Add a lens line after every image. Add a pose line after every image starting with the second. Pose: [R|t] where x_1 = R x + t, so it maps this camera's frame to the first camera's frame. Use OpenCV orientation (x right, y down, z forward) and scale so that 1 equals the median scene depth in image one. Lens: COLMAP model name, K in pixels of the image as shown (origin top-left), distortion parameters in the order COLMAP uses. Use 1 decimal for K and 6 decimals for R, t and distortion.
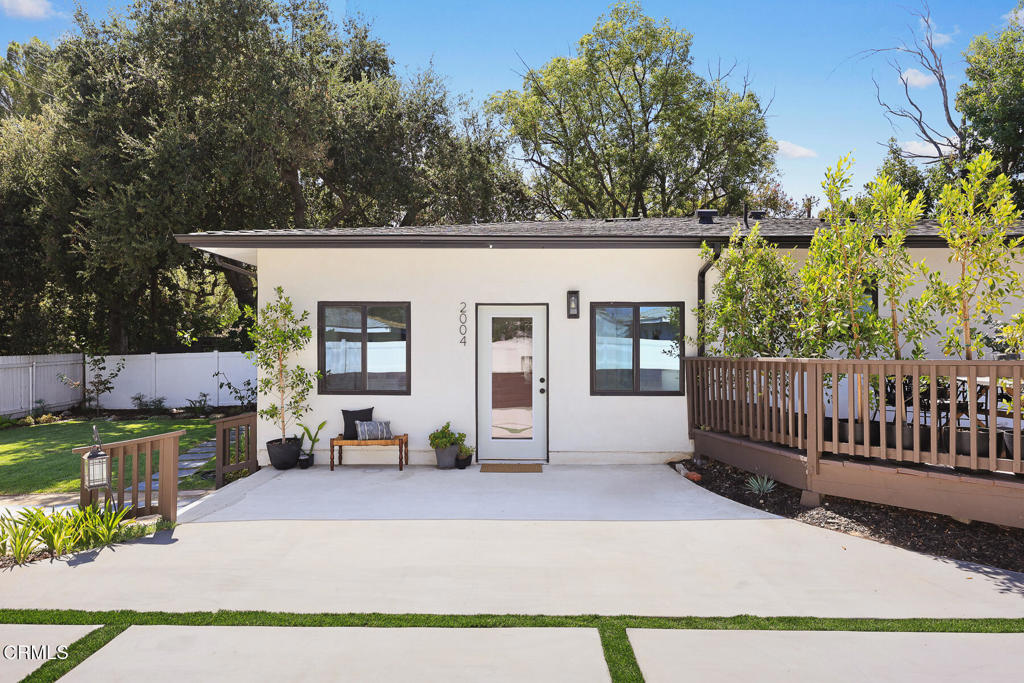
lens RADIAL K [[620.1, 0, 512.0], [0, 620.1, 341.5], [0, 0, 1]] dist [0.001034, 0.001041]
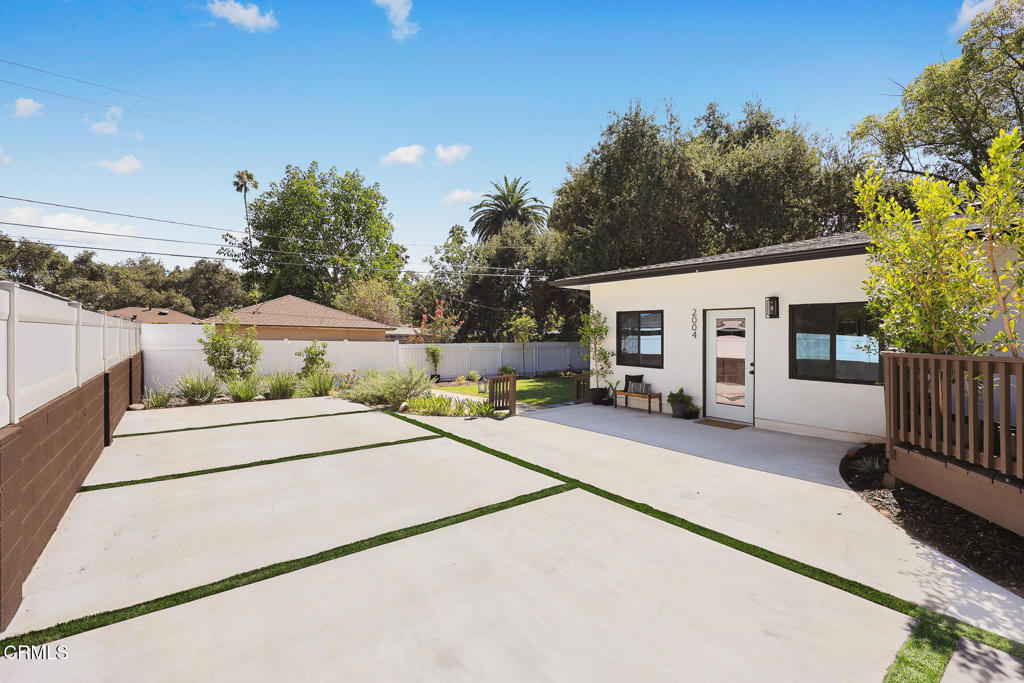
lens RADIAL K [[424.9, 0, 528.7], [0, 424.9, 351.9], [0, 0, 1]] dist [-0.000018, -0.000236]
pose [[0.655692, 0.036464, -0.754148, 0.432583], [-0.008484, 0.999126, 0.040933, 0.000991], [0.754981, -0.020441, 0.655428, 0.023691]]
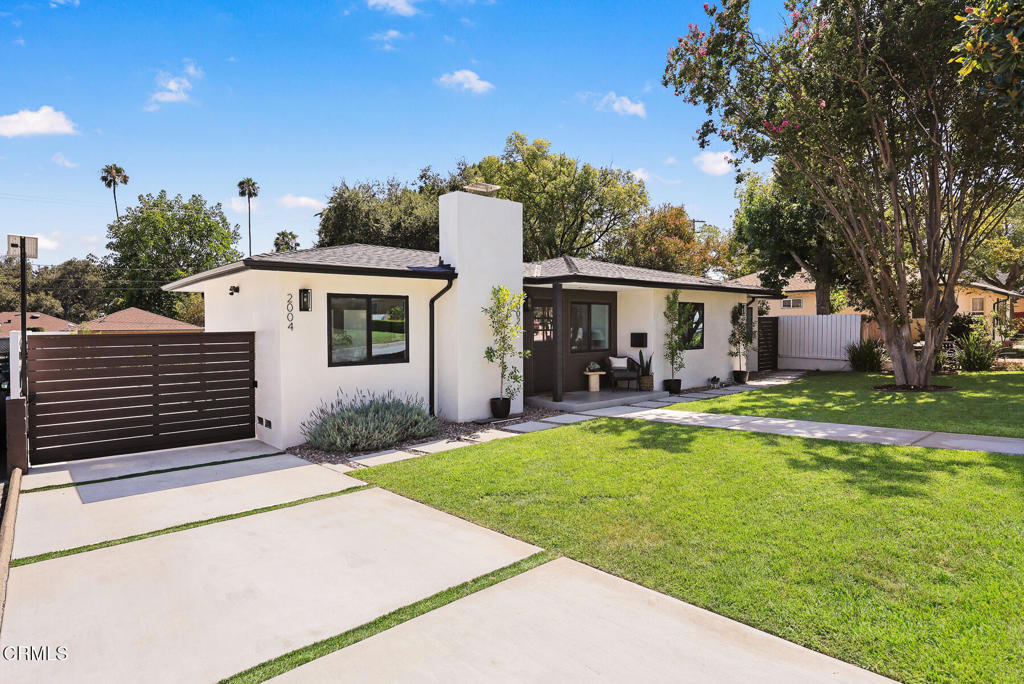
lens RADIAL K [[556.0, 0, 512.0], [0, 556.0, 342.0], [0, 0, 1]] dist [0.016625, 0.000428]
pose [[0.660811, 0.015694, -0.750388, 2.863374], [0.016180, 0.999251, 0.035147, -0.034664], [0.750378, -0.035366, 0.660062, -0.098084]]
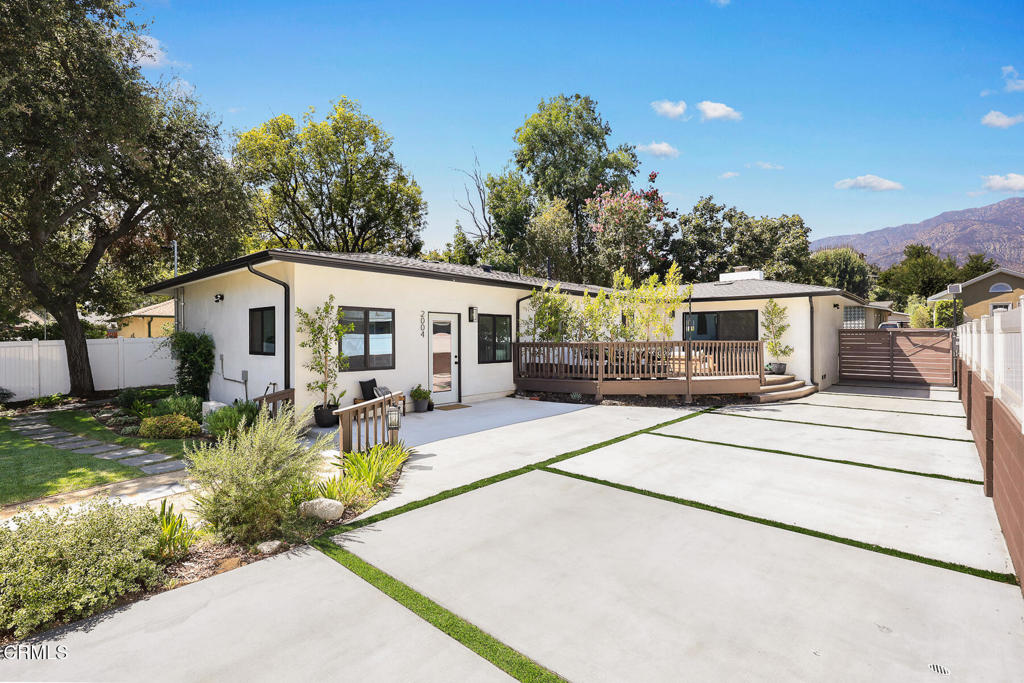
lens RADIAL K [[464.0, 0, 512.0], [0, 464.0, 341.5], [0, 0, 1]] dist [0.000556, 0.000025]
pose [[0.660927, -0.007616, 0.750411, -0.843303], [-0.004839, 0.999884, 0.014409, -0.000486], [-0.750434, -0.013154, 0.660814, 0.010048]]
